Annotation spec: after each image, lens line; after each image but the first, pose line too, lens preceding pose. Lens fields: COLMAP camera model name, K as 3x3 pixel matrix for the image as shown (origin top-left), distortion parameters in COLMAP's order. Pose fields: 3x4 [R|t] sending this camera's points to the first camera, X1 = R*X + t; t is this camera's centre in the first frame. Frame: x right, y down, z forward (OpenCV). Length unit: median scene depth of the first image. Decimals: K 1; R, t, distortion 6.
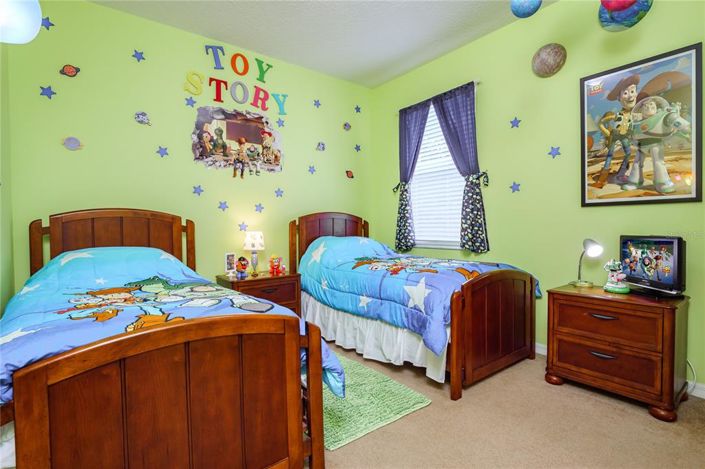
lens RADIAL K [[345.1, 0, 355.0], [0, 345.1, 225.6], [0, 0, 1]] dist [-0.000694, -0.000306]
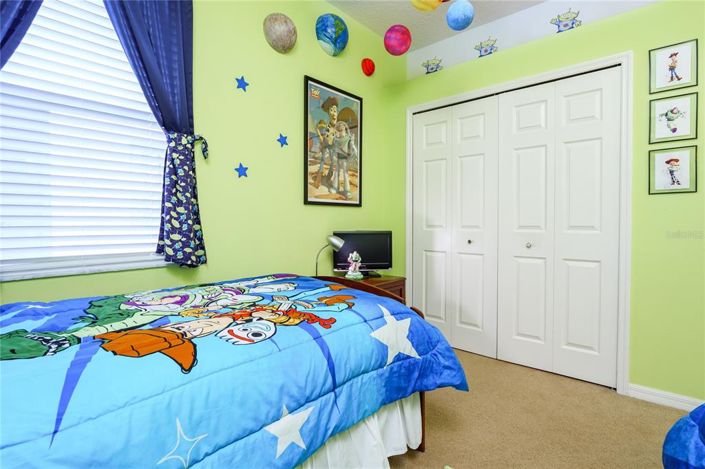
lens RADIAL K [[345.1, 0, 355.0], [0, 345.1, 225.6], [0, 0, 1]] dist [-0.000694, -0.000306]
pose [[-0.169839, -0.000555, 0.985472, -0.374338], [0.001766, 0.999998, 0.000868, 0.007087], [-0.985470, 0.001887, -0.169838, 1.093118]]
